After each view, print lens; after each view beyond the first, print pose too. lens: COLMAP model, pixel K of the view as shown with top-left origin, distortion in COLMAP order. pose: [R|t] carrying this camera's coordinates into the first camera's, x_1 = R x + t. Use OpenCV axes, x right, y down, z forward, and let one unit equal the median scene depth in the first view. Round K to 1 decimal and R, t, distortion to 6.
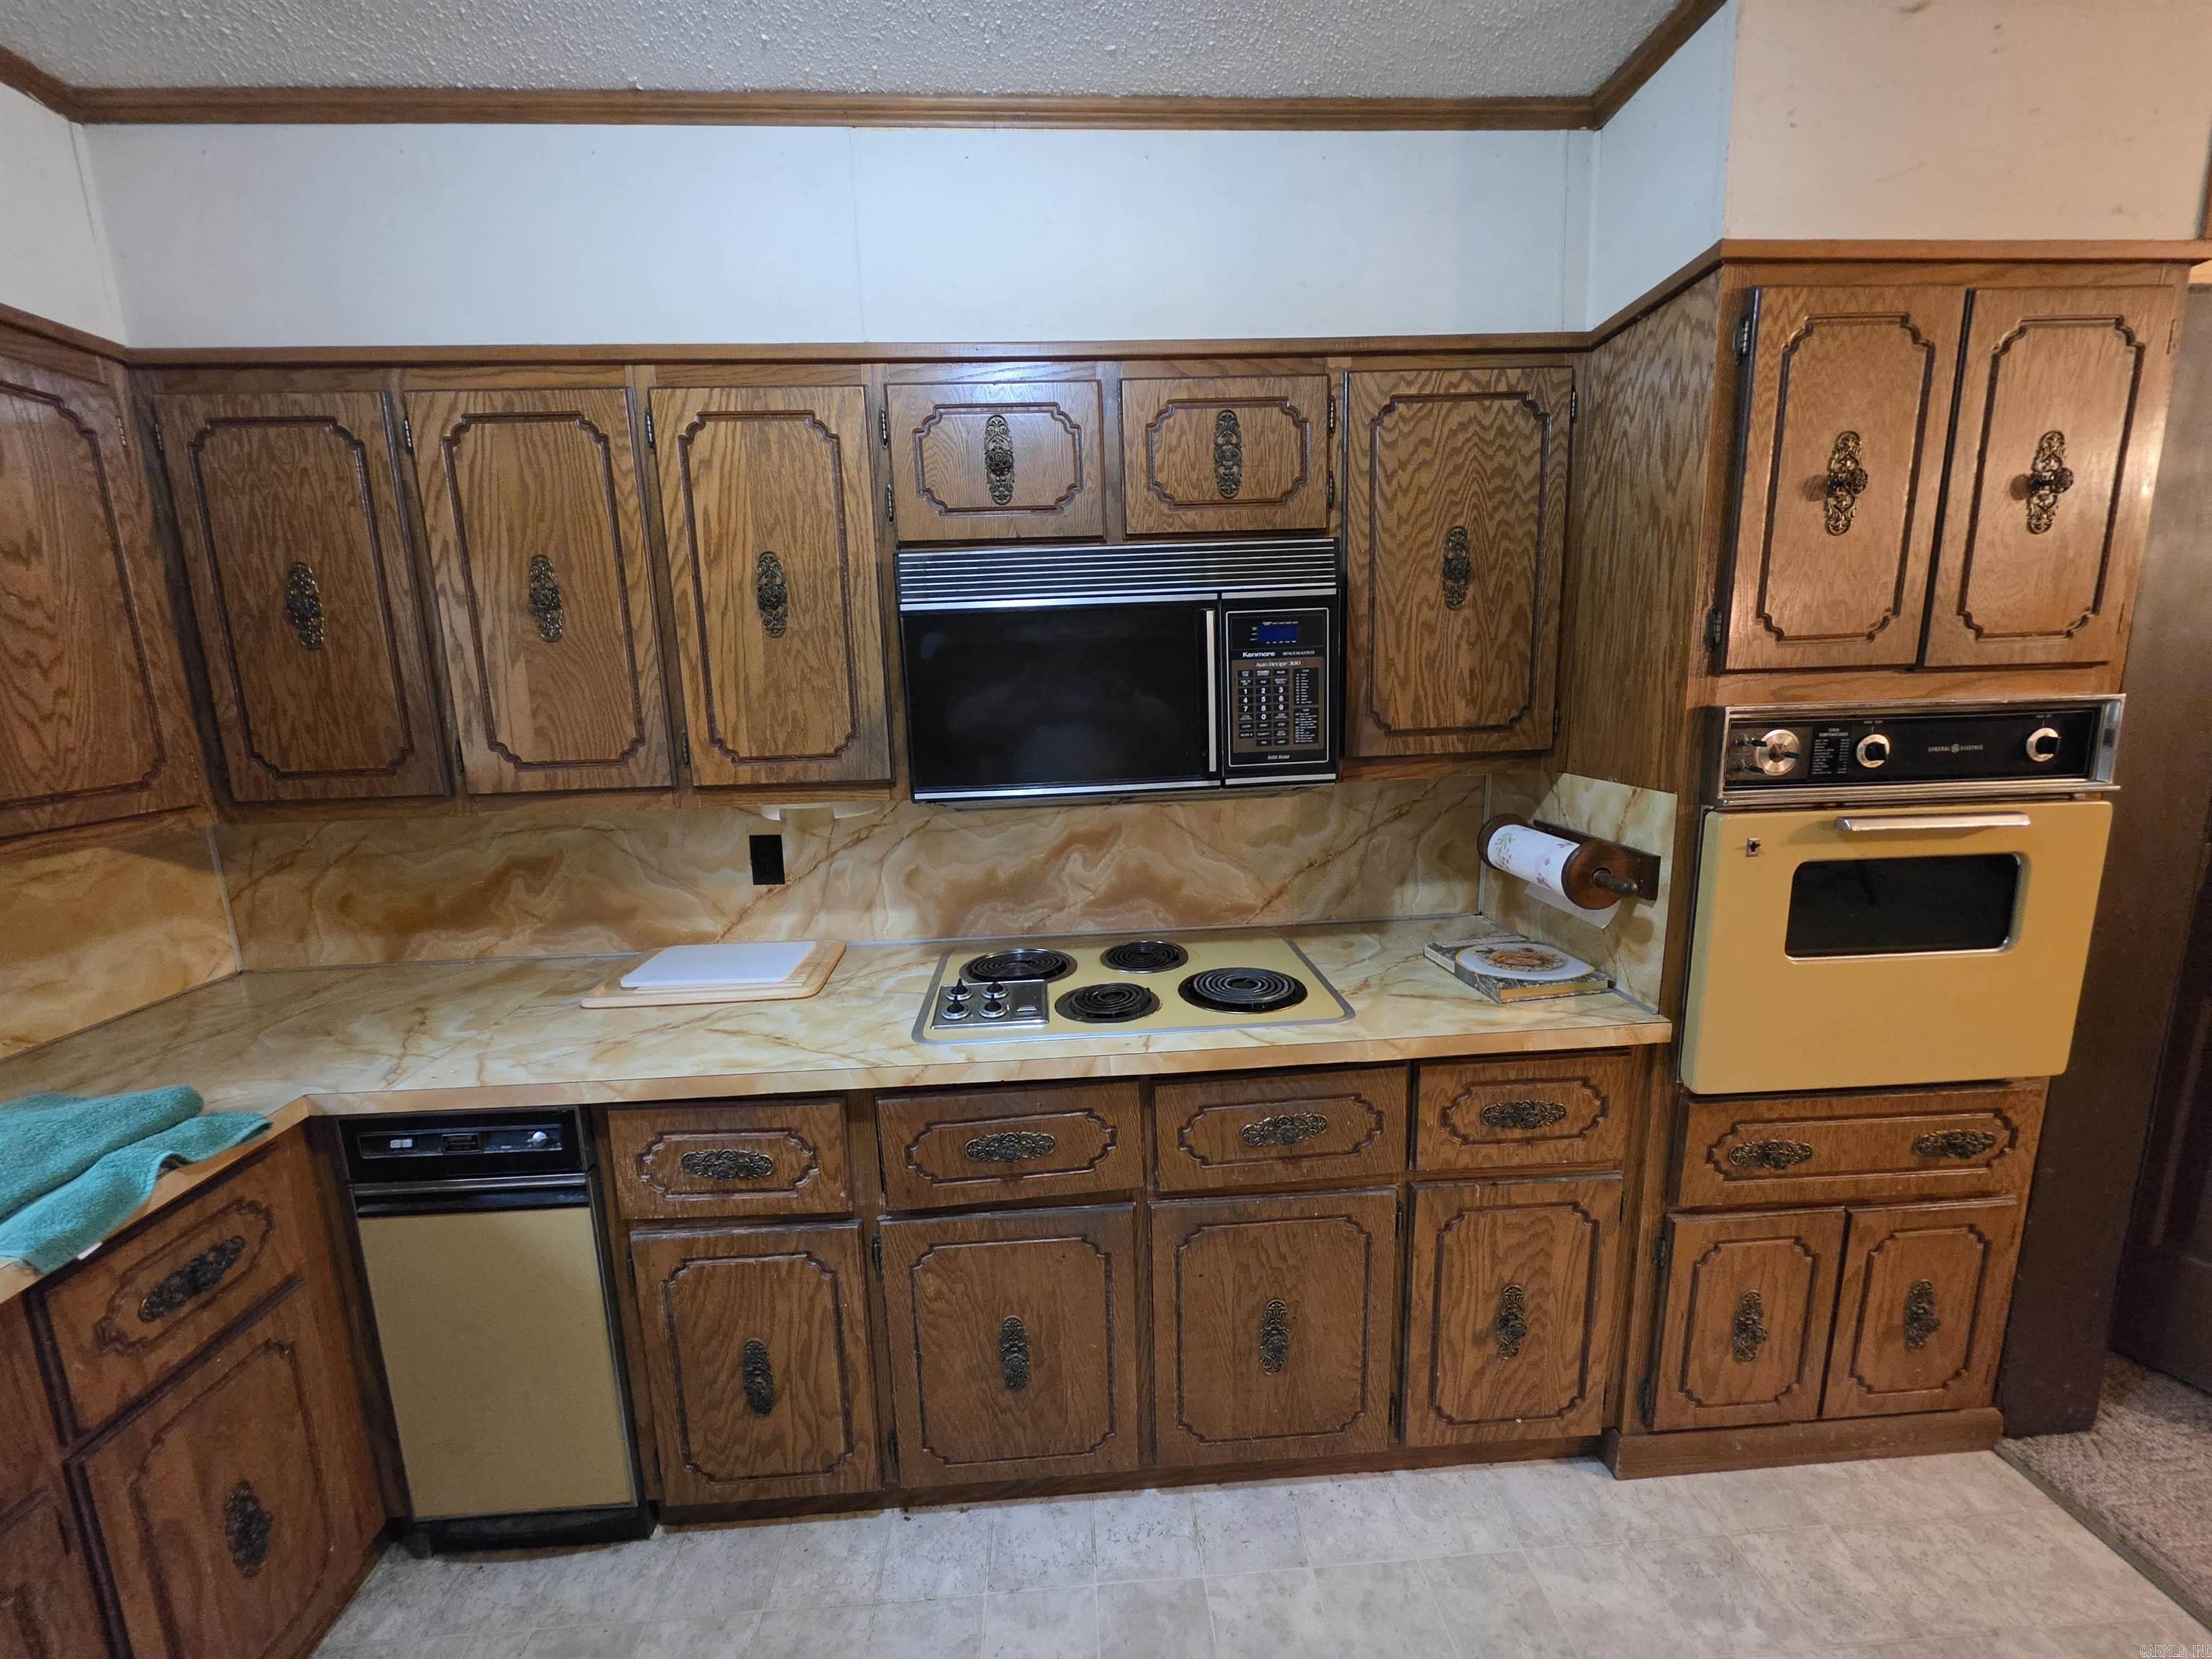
lens RADIAL K [[881.3, 0, 1099.5], [0, 881.3, 825.4], [0, 0, 1]] dist [-0.004147, 0.000568]
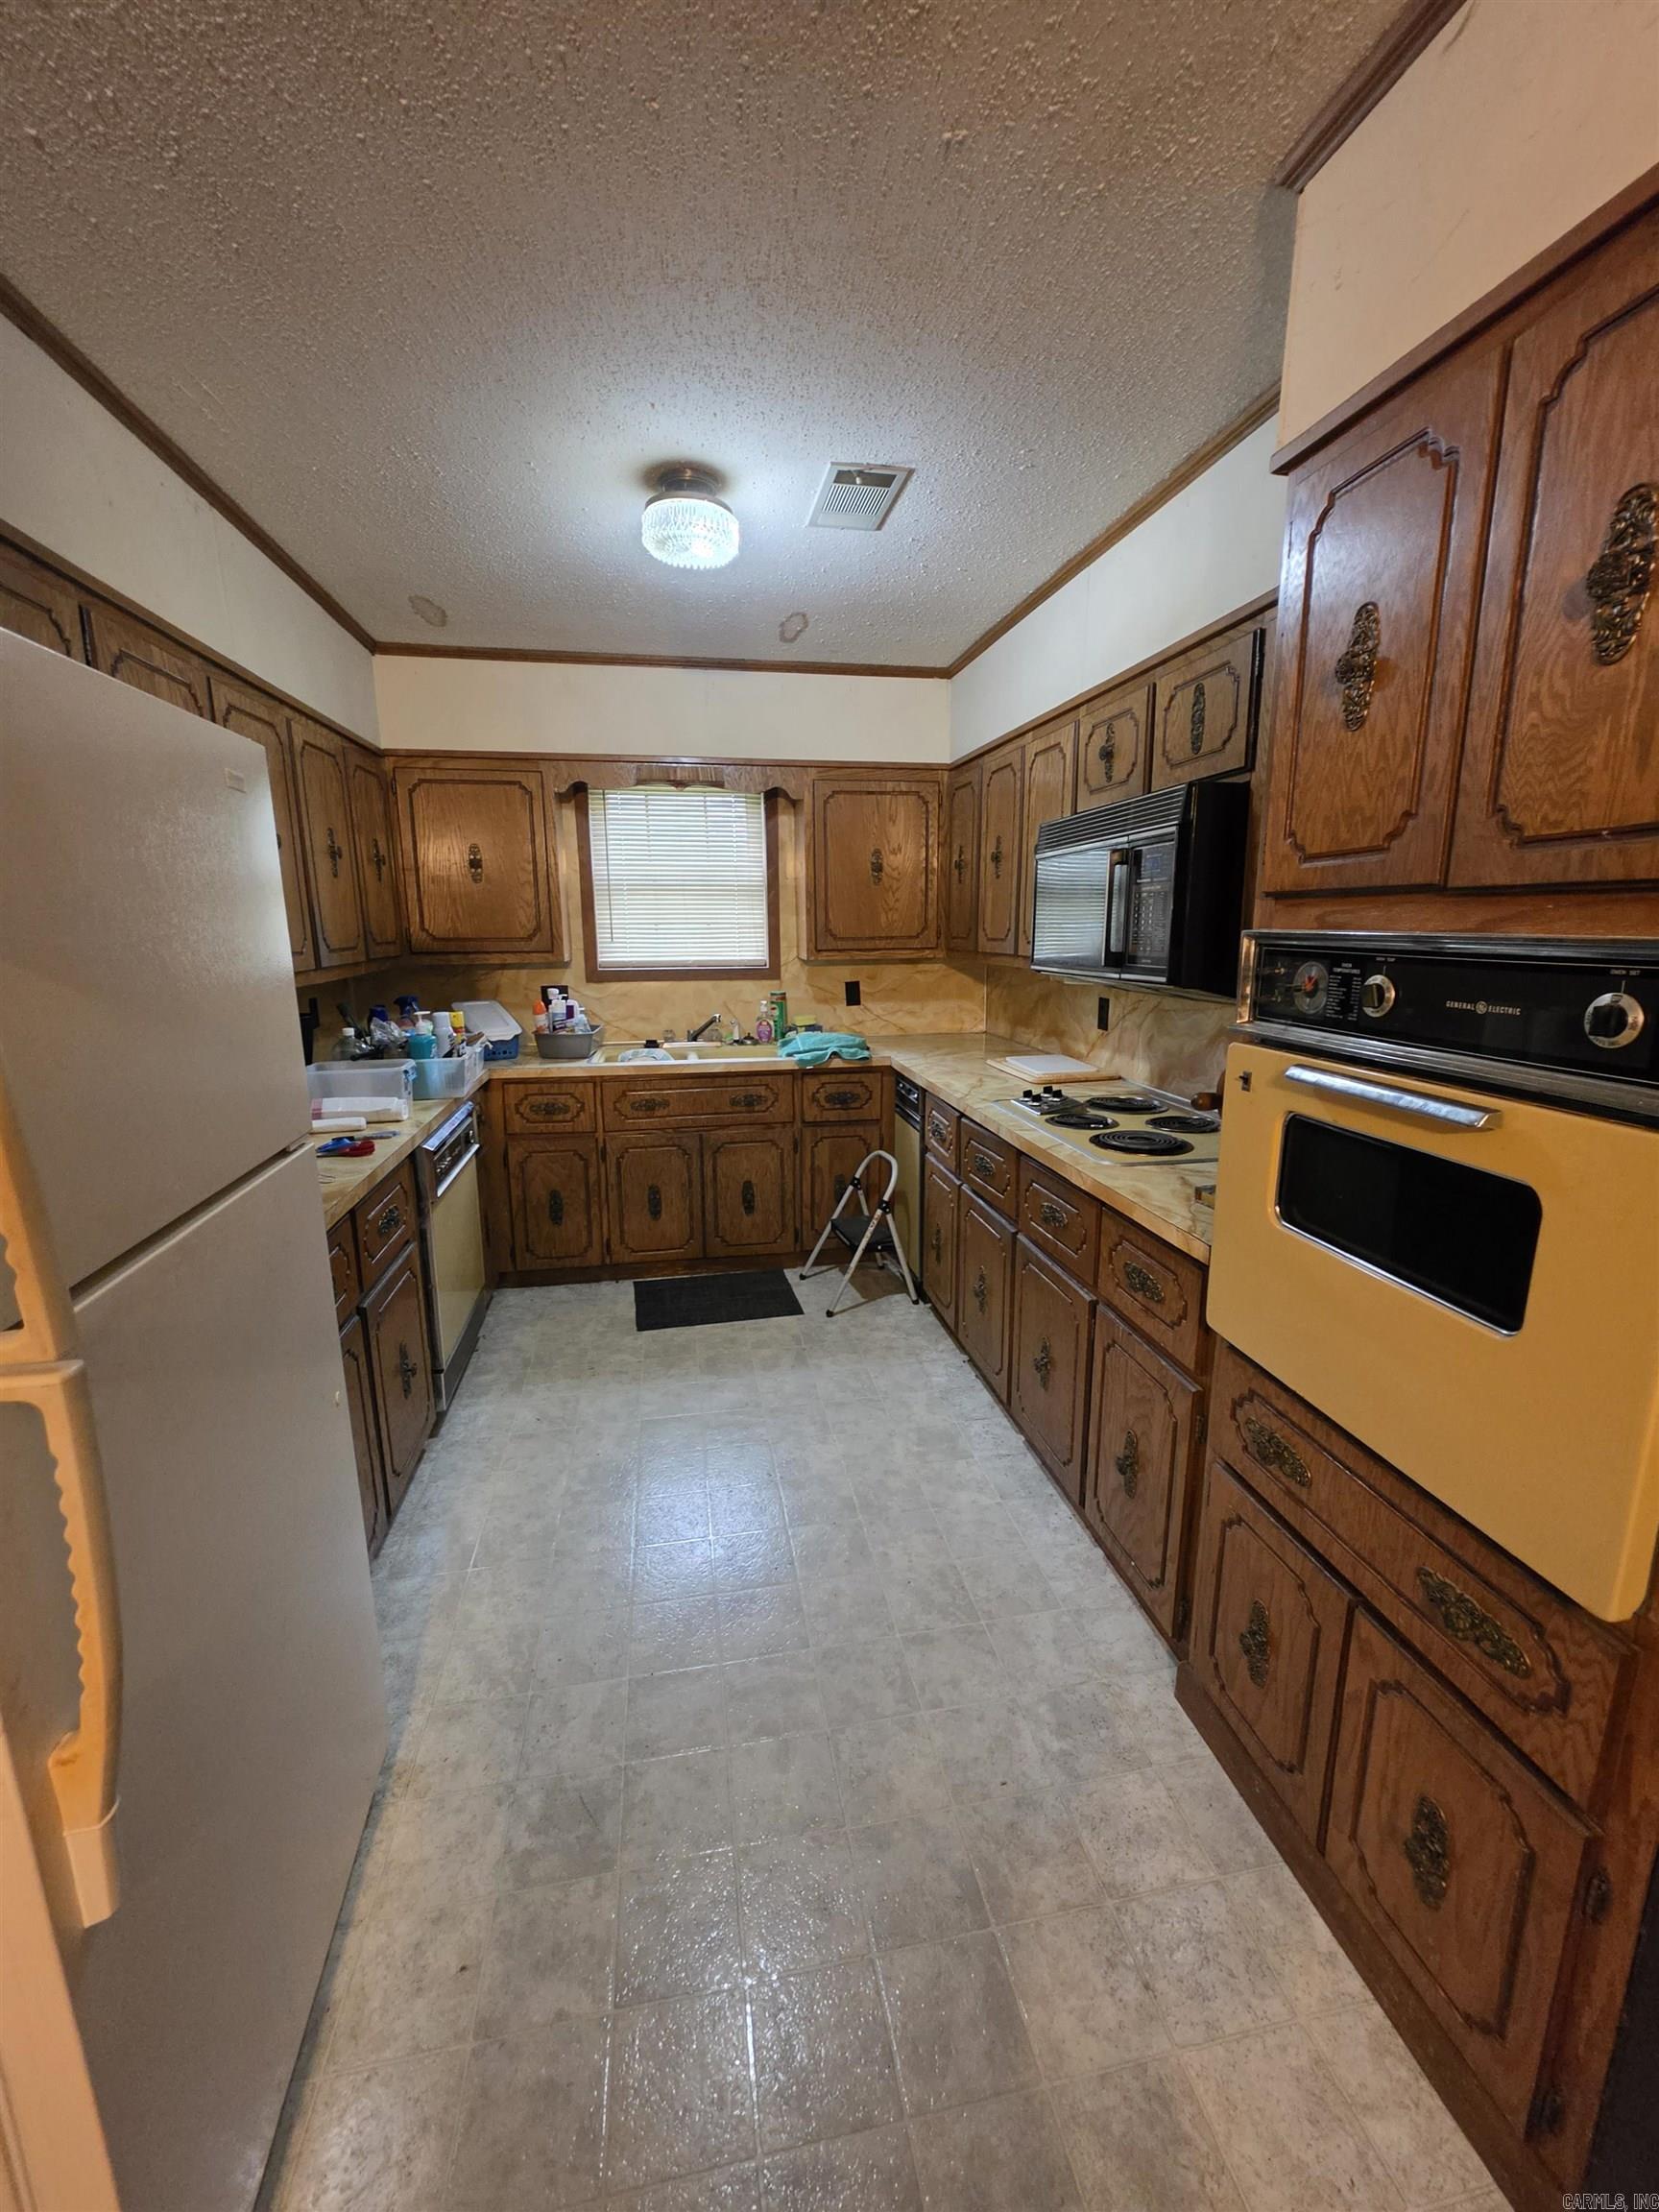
lens RADIAL K [[881.3, 0, 823.0], [0, 881.3, 1102.7], [0, 0, 1]] dist [-0.004147, 0.000568]
pose [[0.120052, 0.230145, -0.965723, 1.549582], [-0.170199, 0.963128, 0.208369, -0.070225], [0.978070, 0.139350, 0.154796, 0.391772]]
